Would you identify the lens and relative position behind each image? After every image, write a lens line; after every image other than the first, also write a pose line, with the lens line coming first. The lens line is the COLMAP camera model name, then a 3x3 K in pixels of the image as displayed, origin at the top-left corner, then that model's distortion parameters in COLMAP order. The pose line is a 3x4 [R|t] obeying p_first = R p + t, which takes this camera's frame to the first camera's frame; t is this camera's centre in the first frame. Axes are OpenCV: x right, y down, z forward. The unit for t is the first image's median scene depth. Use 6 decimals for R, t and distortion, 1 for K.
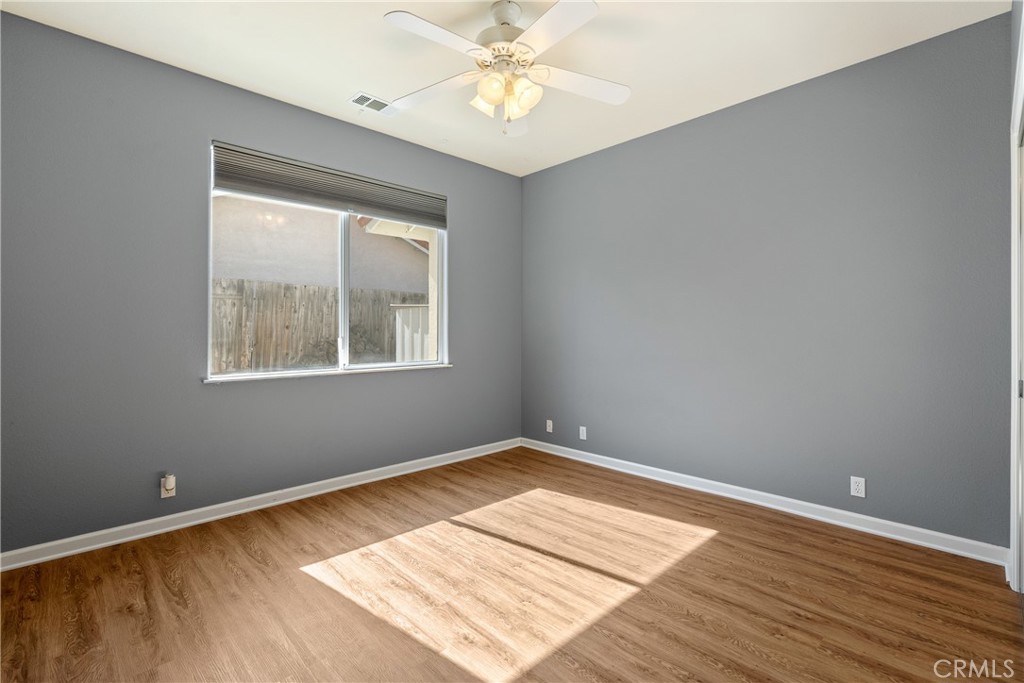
lens RADIAL K [[471.8, 0, 510.7], [0, 471.8, 332.1], [0, 0, 1]] dist [-0.000068, 0.000662]
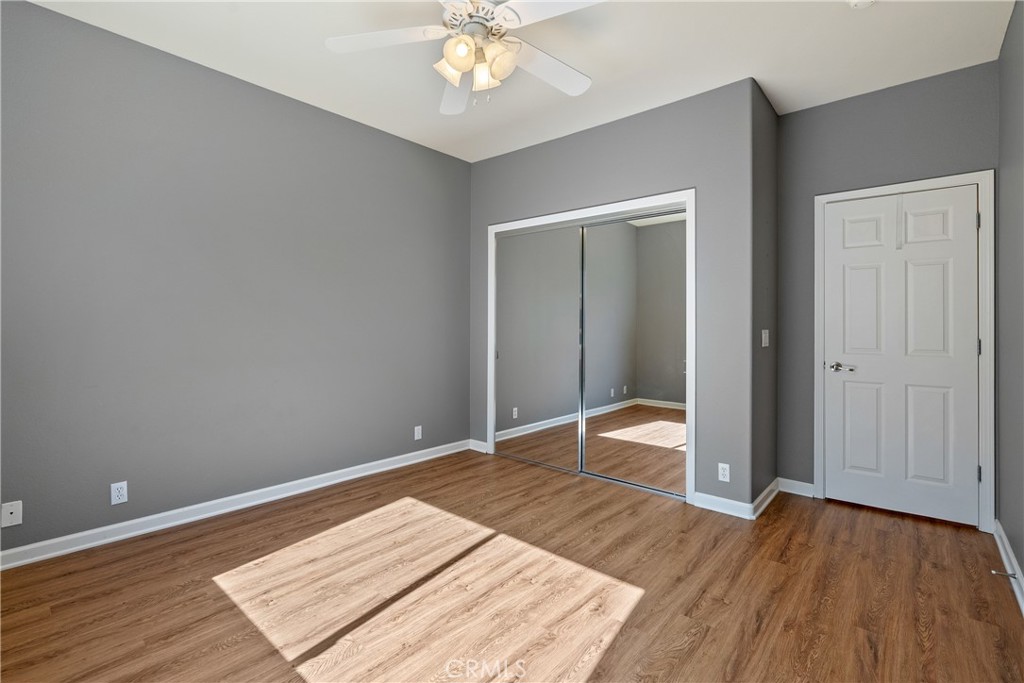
lens RADIAL K [[471.8, 0, 510.7], [0, 471.8, 332.1], [0, 0, 1]] dist [-0.000068, 0.000662]
pose [[-0.091247, -0.009184, 0.995786, -0.796860], [-0.006752, 0.999940, 0.008603, -0.003392], [-0.995805, -0.005938, -0.091304, 0.891089]]
